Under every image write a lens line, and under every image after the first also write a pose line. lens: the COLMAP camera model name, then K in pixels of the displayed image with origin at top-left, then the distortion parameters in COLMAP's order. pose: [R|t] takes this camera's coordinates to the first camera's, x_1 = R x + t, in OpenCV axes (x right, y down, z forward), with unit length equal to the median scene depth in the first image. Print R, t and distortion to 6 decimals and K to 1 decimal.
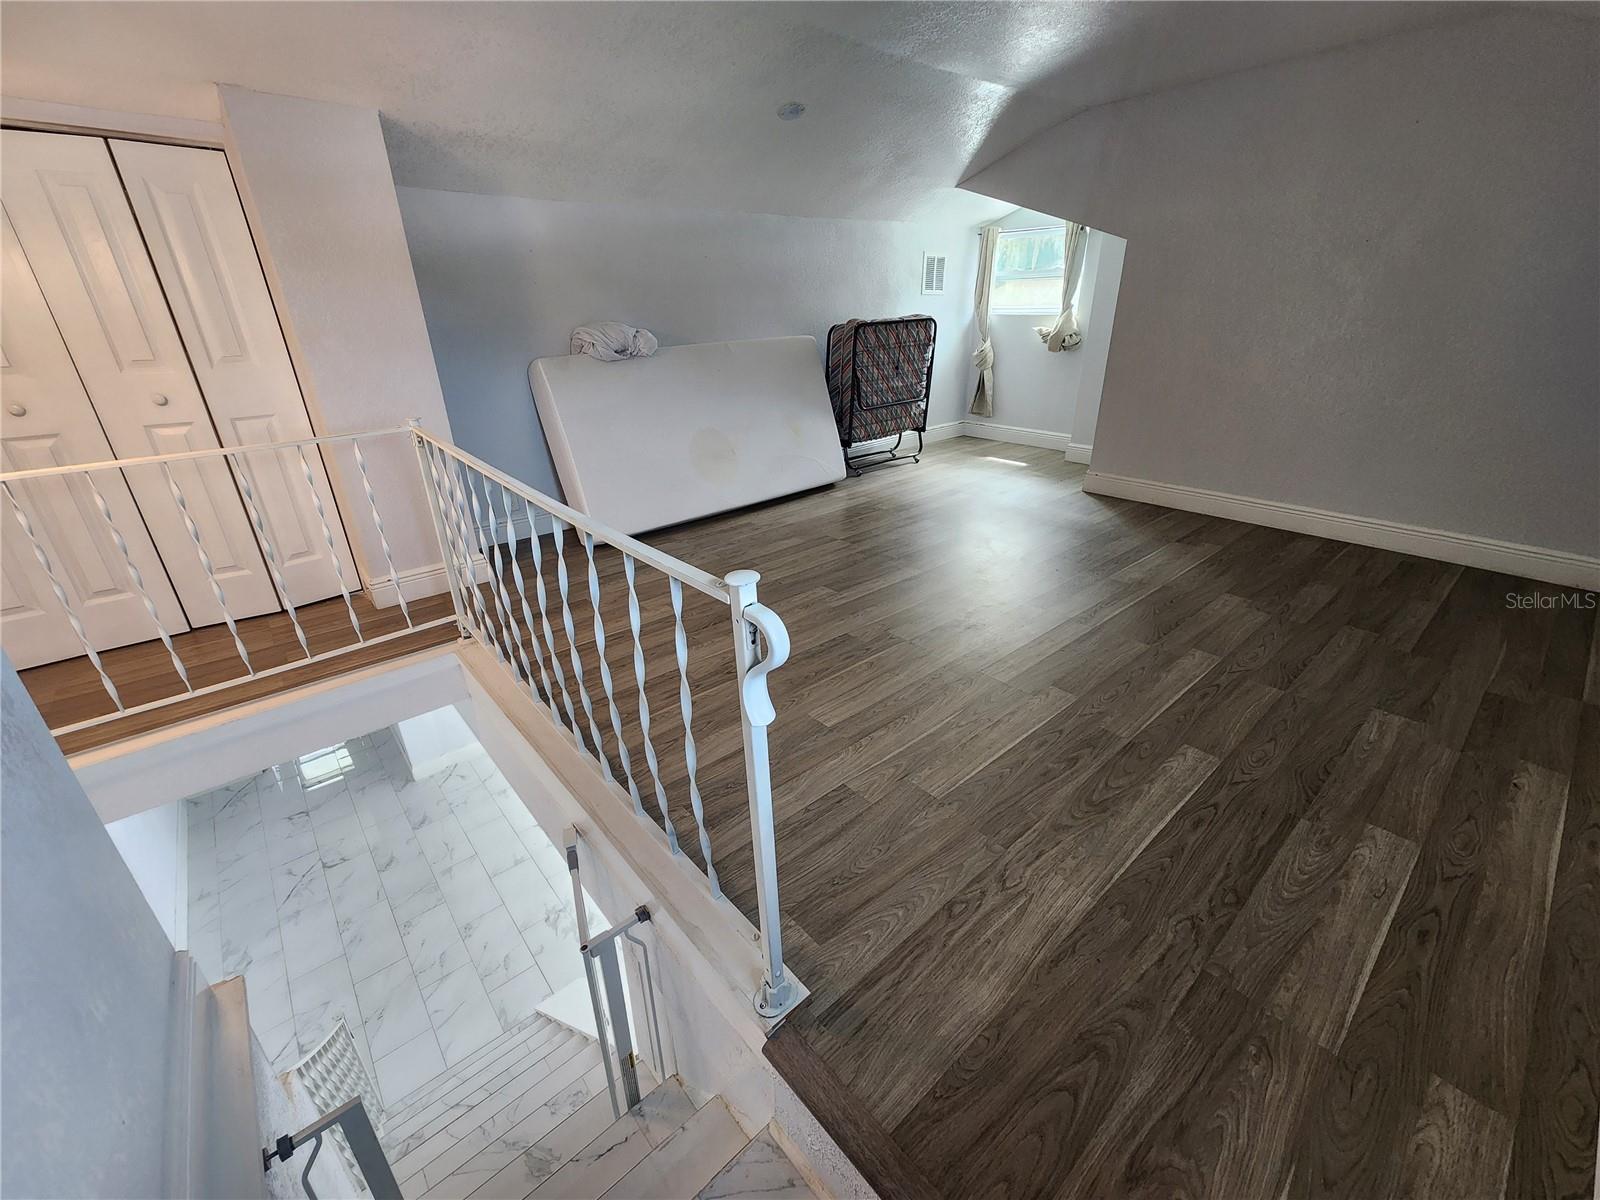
lens RADIAL K [[655.4, 0, 792.6], [0, 655.4, 596.8], [0, 0, 1]] dist [0.003096, -0.000671]
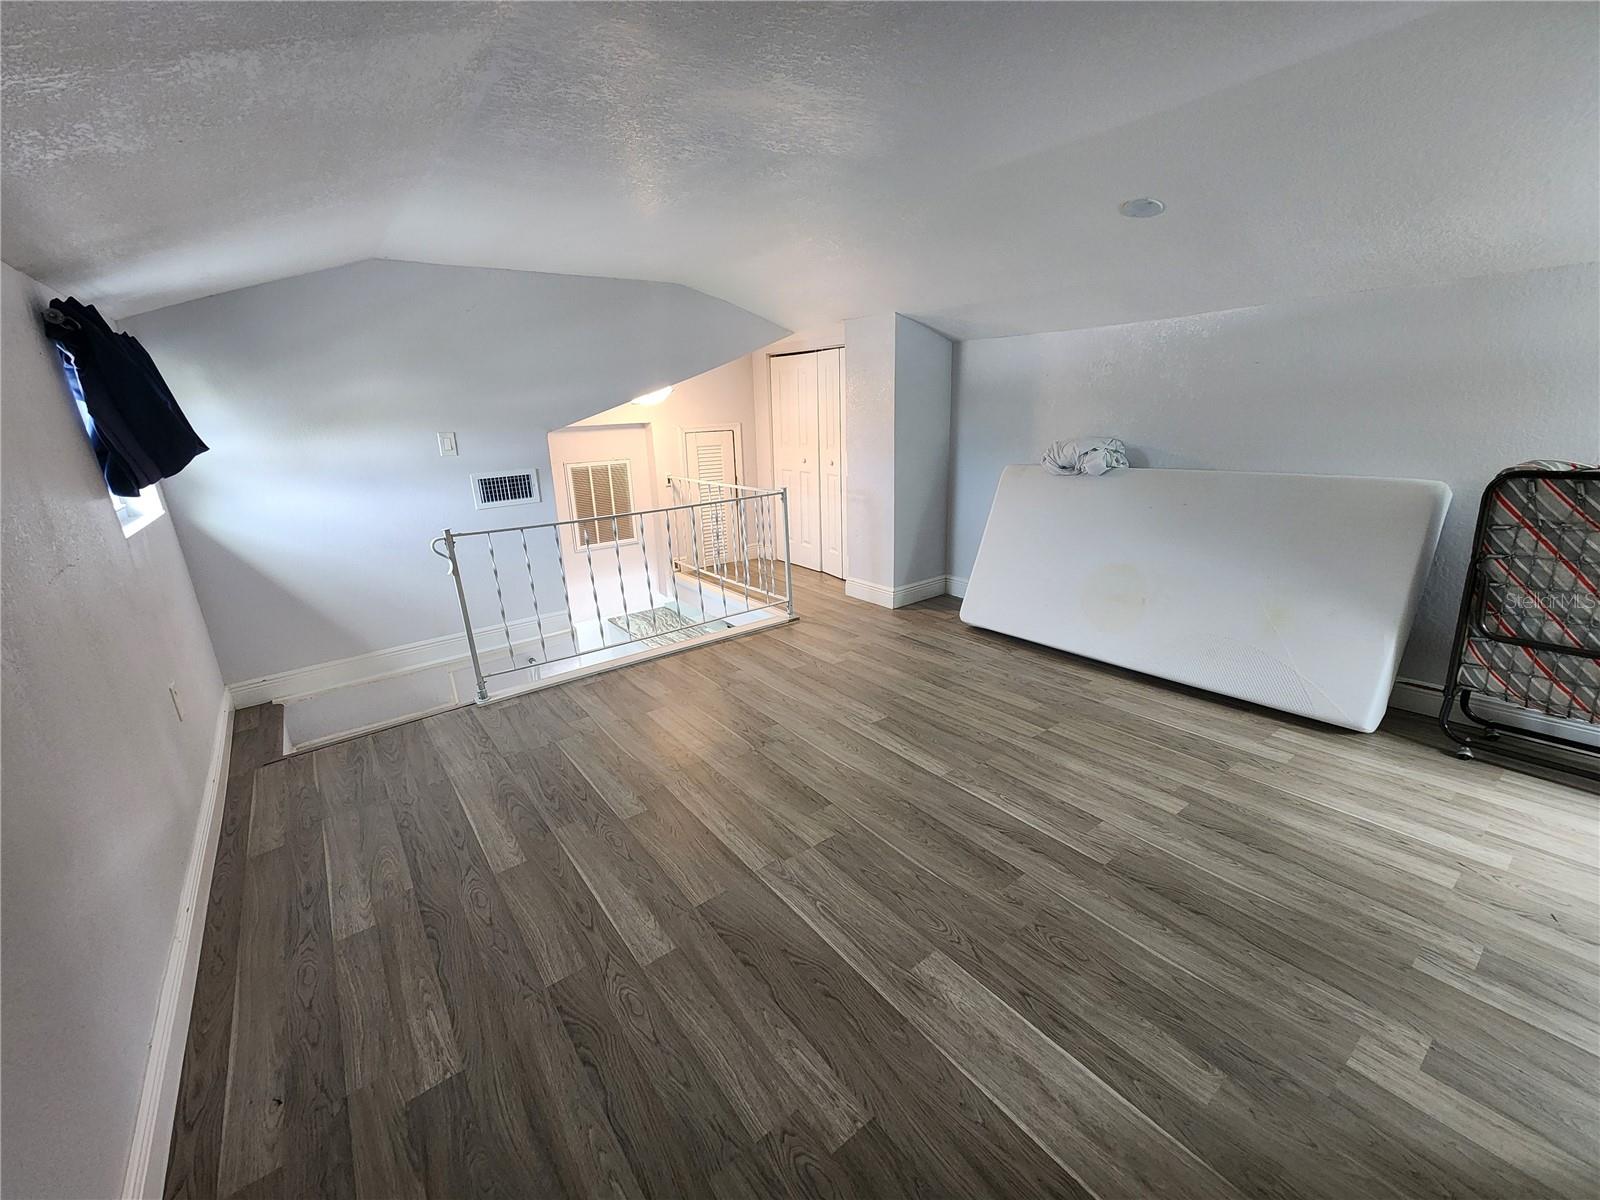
lens RADIAL K [[655.4, 0, 787.7], [0, 655.4, 596.8], [0, 0, 1]] dist [0.003096, -0.000671]
pose [[-0.063655, 0.305200, -0.950158, 1.184589], [-0.369951, 0.877038, 0.306498, -0.532043], [0.926868, 0.371022, 0.057081, 0.941588]]
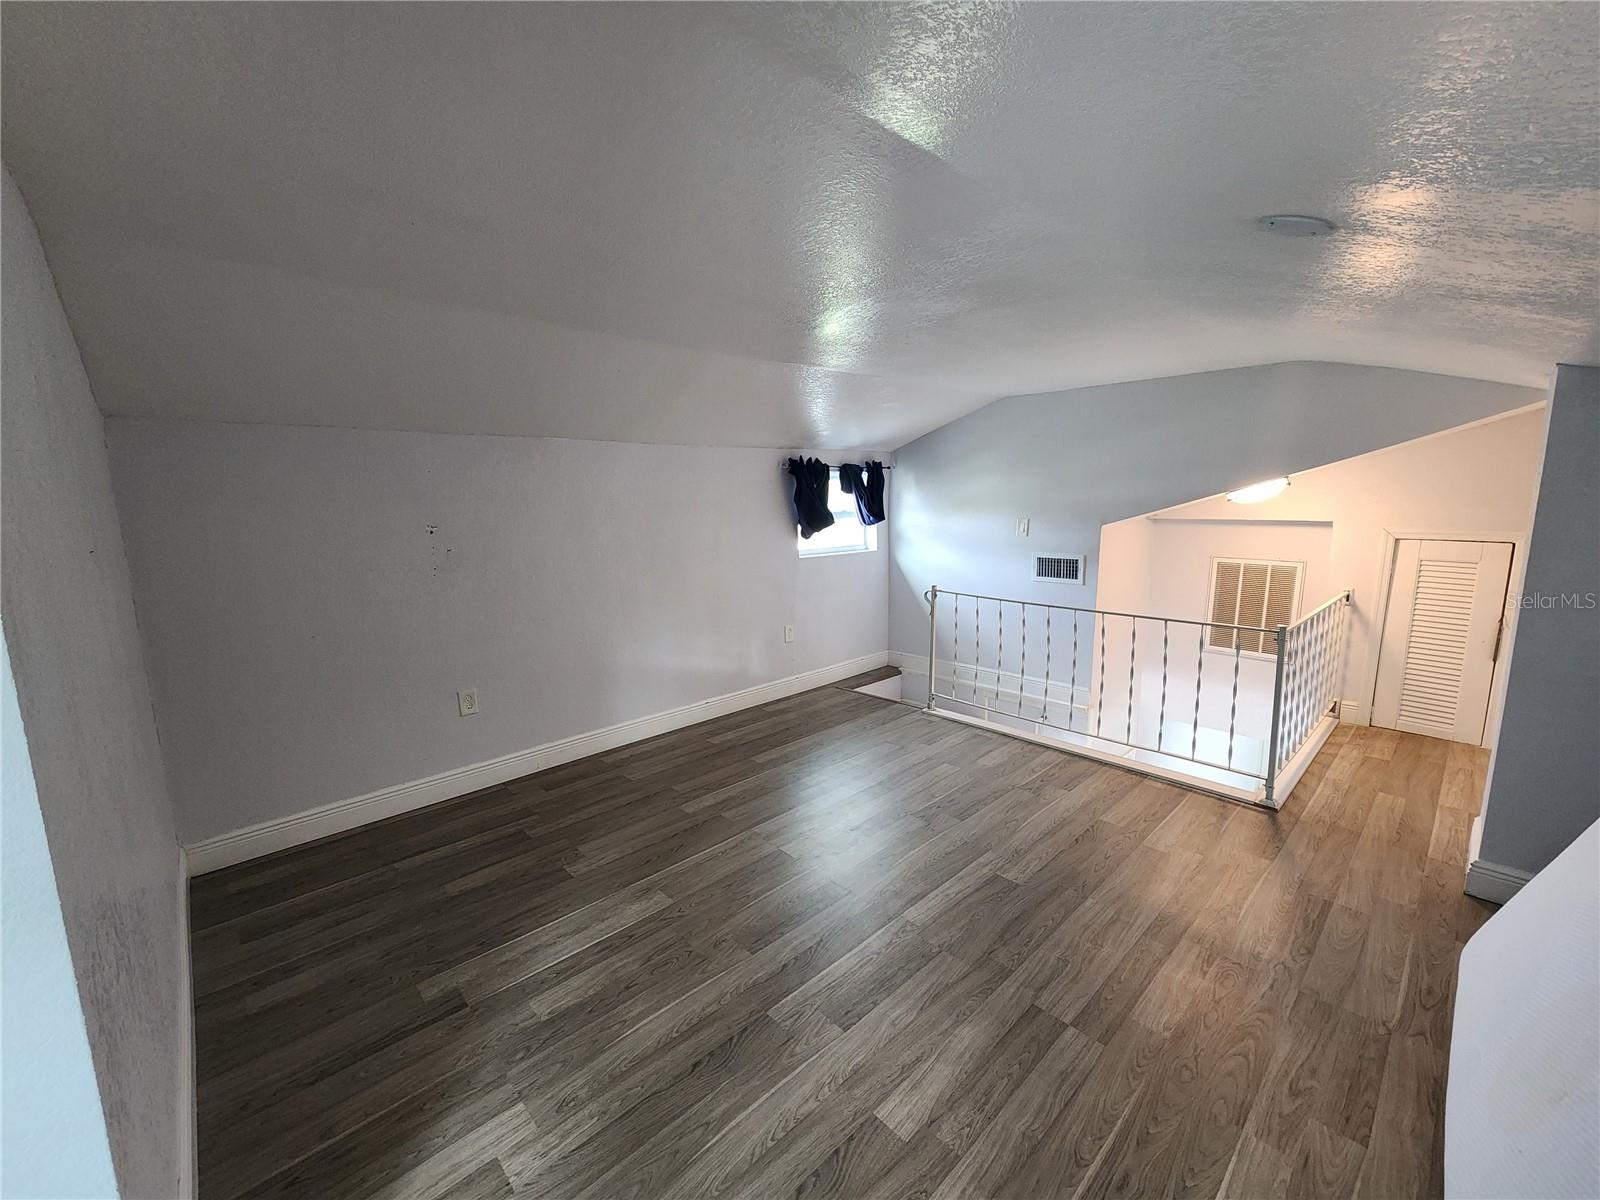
lens RADIAL K [[655.4, 0, 793.4], [0, 655.4, 602.2], [0, 0, 1]] dist [0.003096, -0.000671]
pose [[-0.997979, 0.045633, -0.044231, 0.451235], [0.013421, 0.831633, 0.555163, -0.998953], [0.062118, 0.553447, -0.830564, 1.882364]]
